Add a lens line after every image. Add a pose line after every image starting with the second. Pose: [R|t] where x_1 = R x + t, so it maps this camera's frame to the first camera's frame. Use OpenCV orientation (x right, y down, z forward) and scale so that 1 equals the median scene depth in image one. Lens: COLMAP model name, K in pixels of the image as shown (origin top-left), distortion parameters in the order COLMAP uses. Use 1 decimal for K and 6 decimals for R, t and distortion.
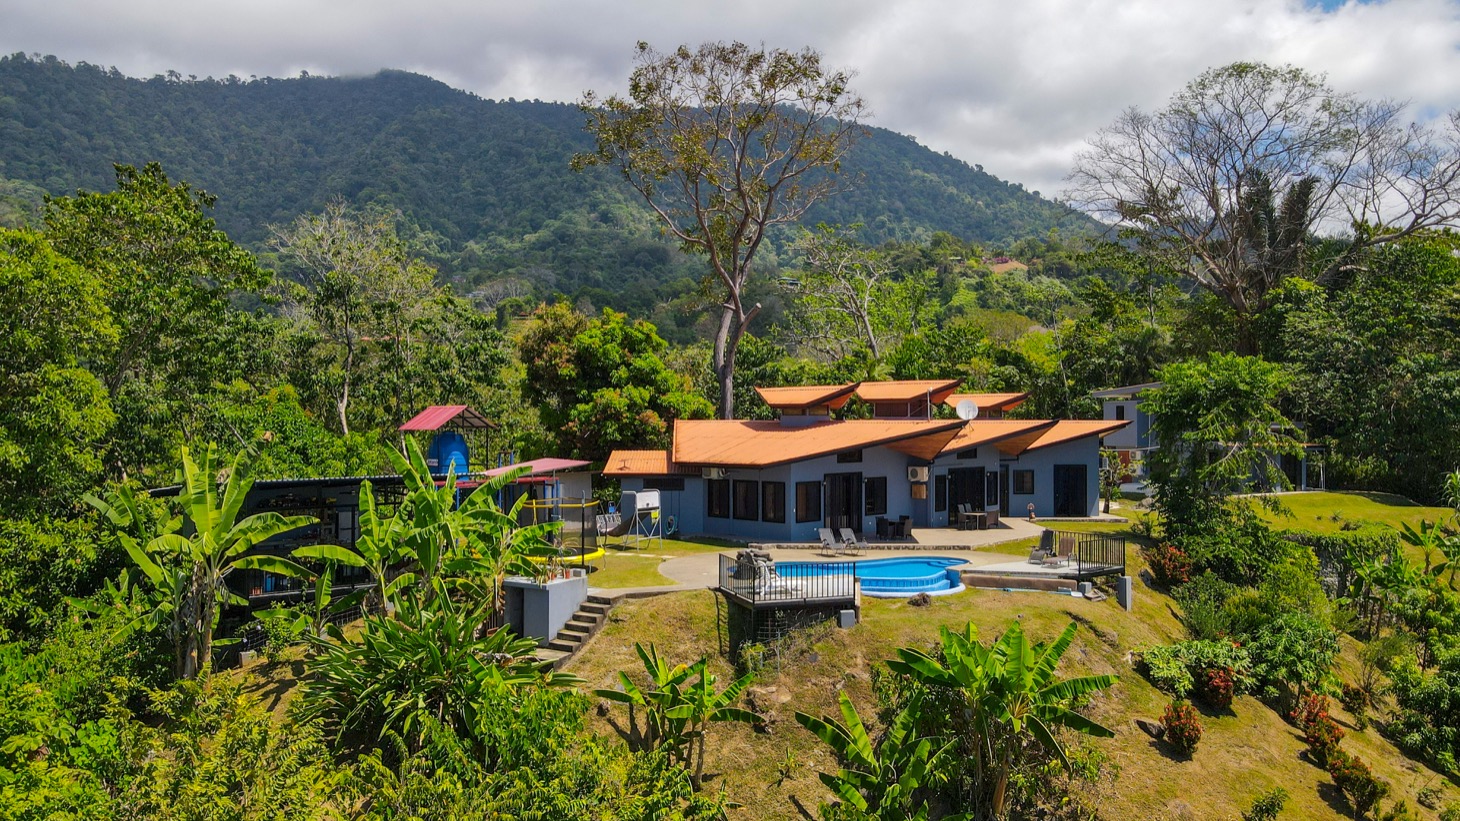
lens RADIAL K [[1086.9, 0, 730.0], [0, 1086.9, 410.5], [0, 0, 1]] dist [-0.005849, 0.059000]
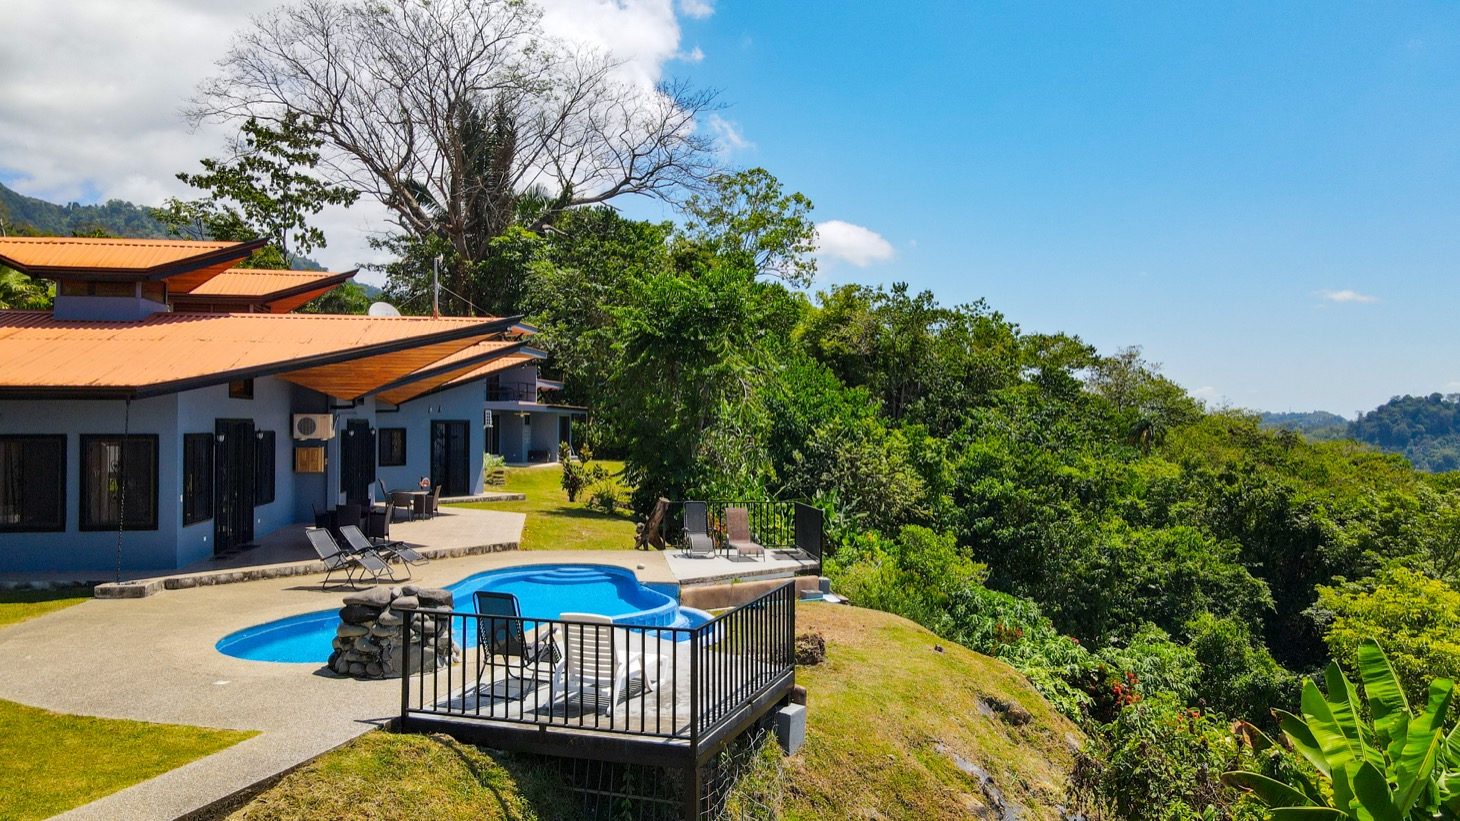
lens RADIAL K [[1086.9, 0, 730.0], [0, 1086.9, 410.5], [0, 0, 1]] dist [-0.005849, 0.059000]
pose [[0.615224, 0.006210, 0.788328, -0.134798], [-0.008810, 0.999961, -0.001002, 0.048697], [-0.788303, -0.006329, 0.615255, 0.491906]]
